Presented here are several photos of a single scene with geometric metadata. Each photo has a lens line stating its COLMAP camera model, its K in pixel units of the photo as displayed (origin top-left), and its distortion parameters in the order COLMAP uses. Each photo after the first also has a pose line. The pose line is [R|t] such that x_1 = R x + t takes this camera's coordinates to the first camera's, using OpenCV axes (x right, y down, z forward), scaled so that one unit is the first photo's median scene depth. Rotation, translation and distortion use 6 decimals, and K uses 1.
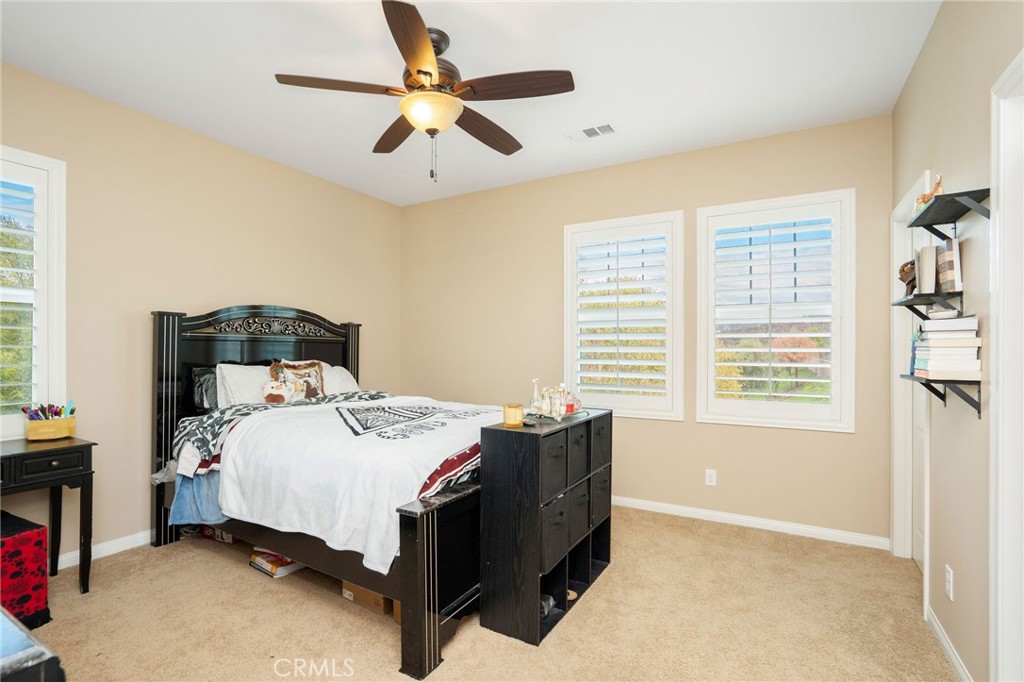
lens RADIAL K [[493.2, 0, 512.2], [0, 493.2, 345.2], [0, 0, 1]] dist [-0.041448, 0.016698]
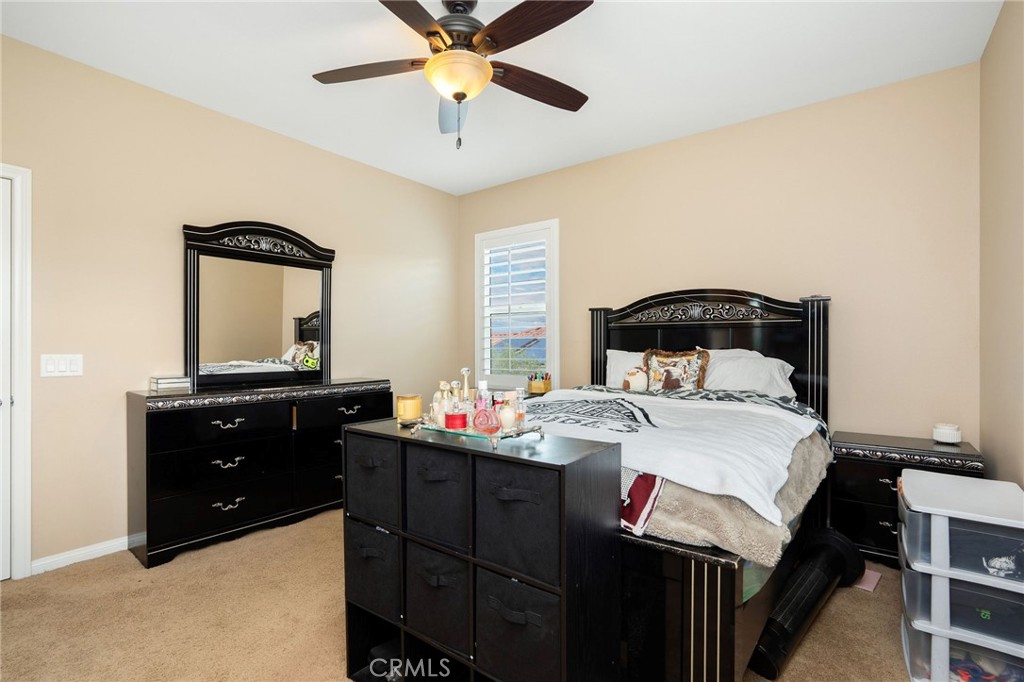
lens RADIAL K [[493.2, 0, 512.2], [0, 493.2, 345.2], [0, 0, 1]] dist [-0.041448, 0.016698]
pose [[-0.155443, -0.005172, -0.987831, 0.516802], [0.006367, 0.999960, -0.006238, 0.030964], [0.987824, -0.007259, -0.155403, 0.867192]]
